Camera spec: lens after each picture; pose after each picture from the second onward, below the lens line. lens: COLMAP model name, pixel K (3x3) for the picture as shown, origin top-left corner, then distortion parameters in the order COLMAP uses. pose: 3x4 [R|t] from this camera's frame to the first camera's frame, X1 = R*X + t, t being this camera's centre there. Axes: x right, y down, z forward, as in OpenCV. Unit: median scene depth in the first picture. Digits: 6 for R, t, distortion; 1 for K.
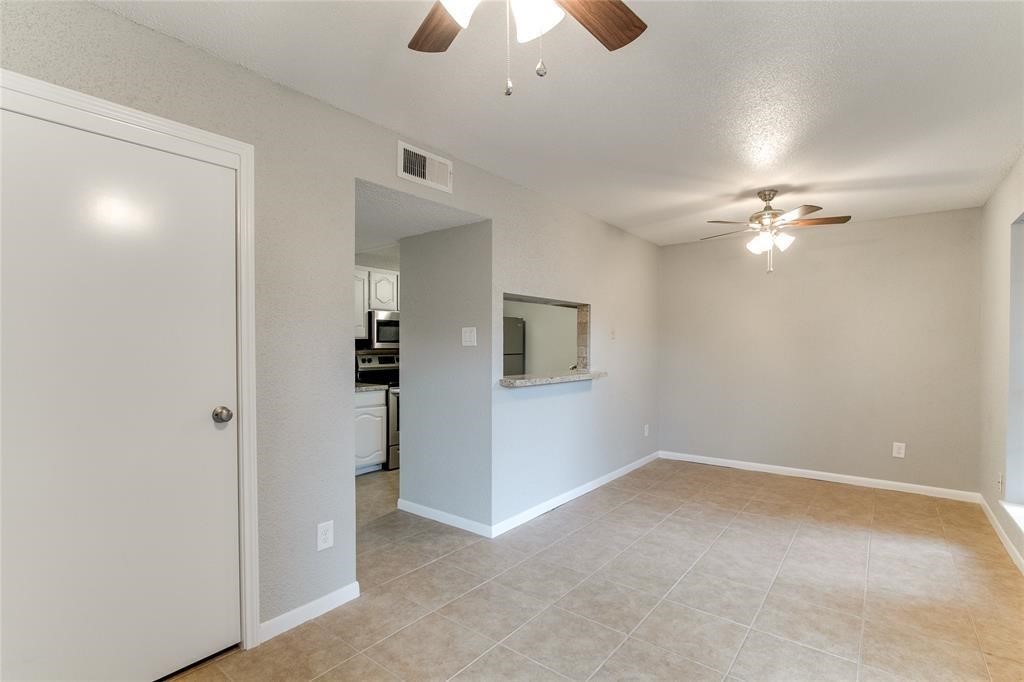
lens RADIAL K [[467.2, 0, 512.0], [0, 467.2, 341.0], [0, 0, 1]] dist [-0.013782, -0.000090]
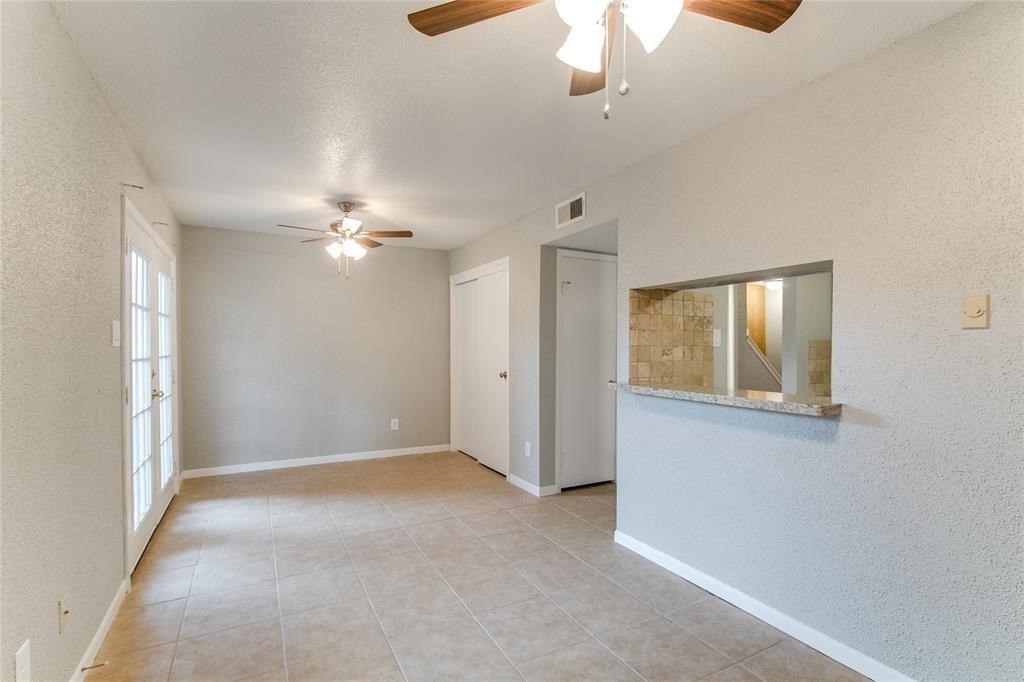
lens RADIAL K [[467.2, 0, 512.0], [0, 467.2, 341.0], [0, 0, 1]] dist [-0.013782, -0.000090]
pose [[-0.371595, -0.010408, -0.928337, 1.120249], [0.005515, 0.999895, -0.013418, 0.012951], [0.928379, -0.010106, -0.371498, 1.364140]]
